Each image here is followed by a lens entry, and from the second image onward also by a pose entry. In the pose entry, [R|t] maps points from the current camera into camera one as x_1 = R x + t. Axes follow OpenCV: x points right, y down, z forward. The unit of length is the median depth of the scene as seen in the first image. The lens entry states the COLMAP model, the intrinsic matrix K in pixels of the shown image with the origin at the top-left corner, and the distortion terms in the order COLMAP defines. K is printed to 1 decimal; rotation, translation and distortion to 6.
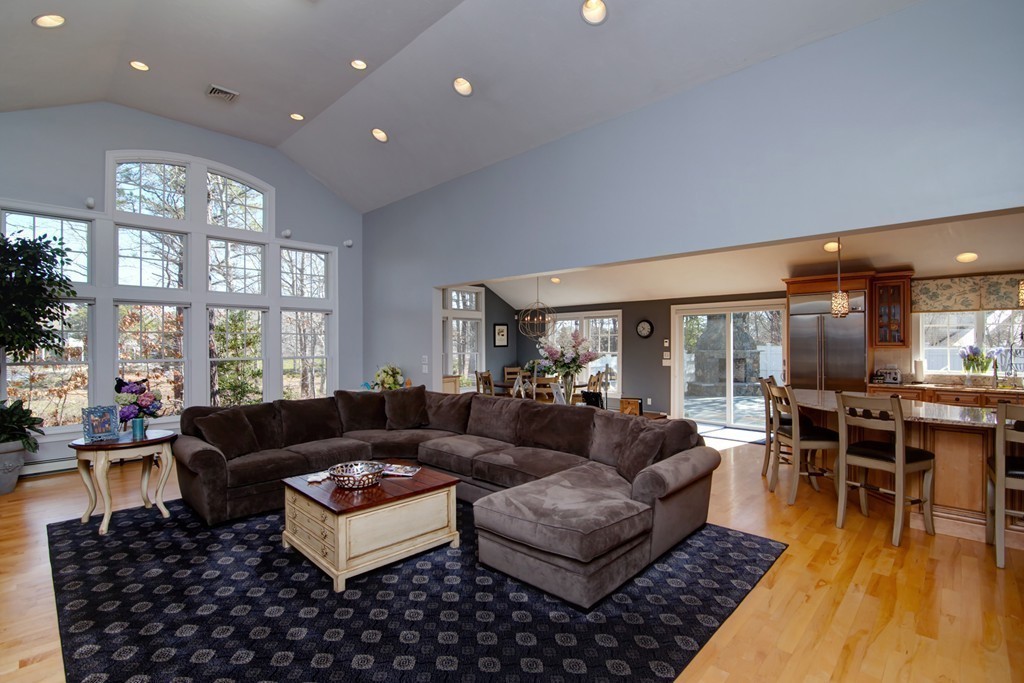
lens RADIAL K [[471.7, 0, 517.8], [0, 471.7, 344.8], [0, 0, 1]] dist [-0.017364, 0.000255]
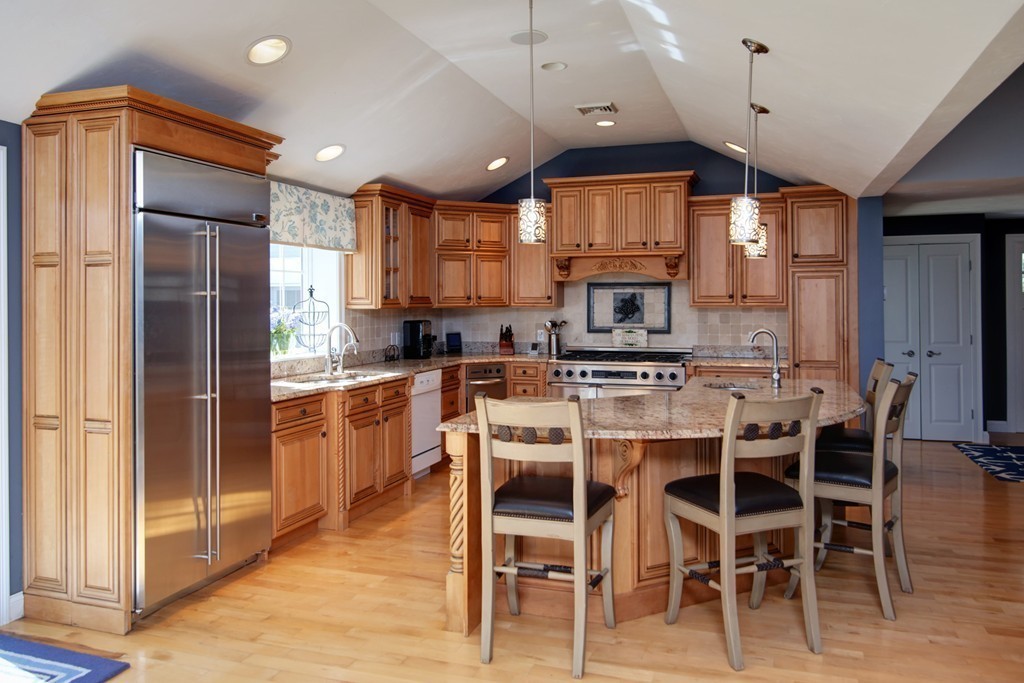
lens RADIAL K [[742.2, 0, 522.5], [0, 742.2, 290.9], [0, 0, 1]] dist [-0.000267, 0.001441]
pose [[-0.425647, 0.017860, 0.904713, 0.033860], [0.006386, 0.999840, -0.016734, -0.000531], [-0.904867, -0.001345, -0.425693, 1.105271]]
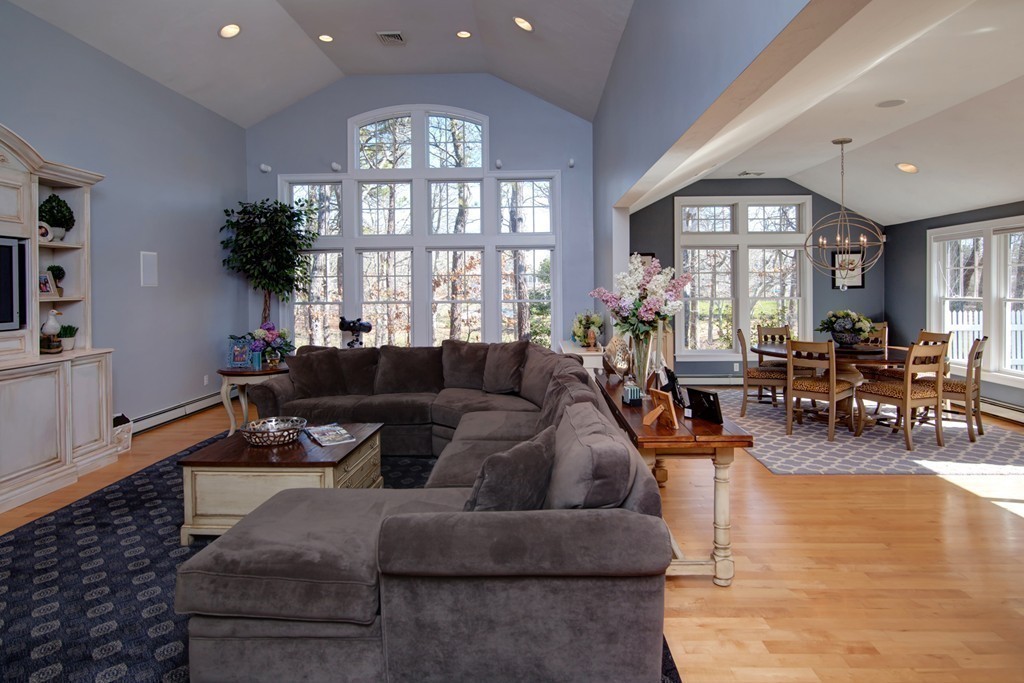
lens RADIAL K [[578.4, 0, 524.7], [0, 578.4, 296.6], [0, 0, 1]] dist [-0.013713, -0.000357]
pose [[0.671348, 0.008911, -0.741089, 0.438737], [0.005921, 0.999831, 0.017386, -0.000596], [0.741119, -0.016061, 0.671182, 0.335525]]
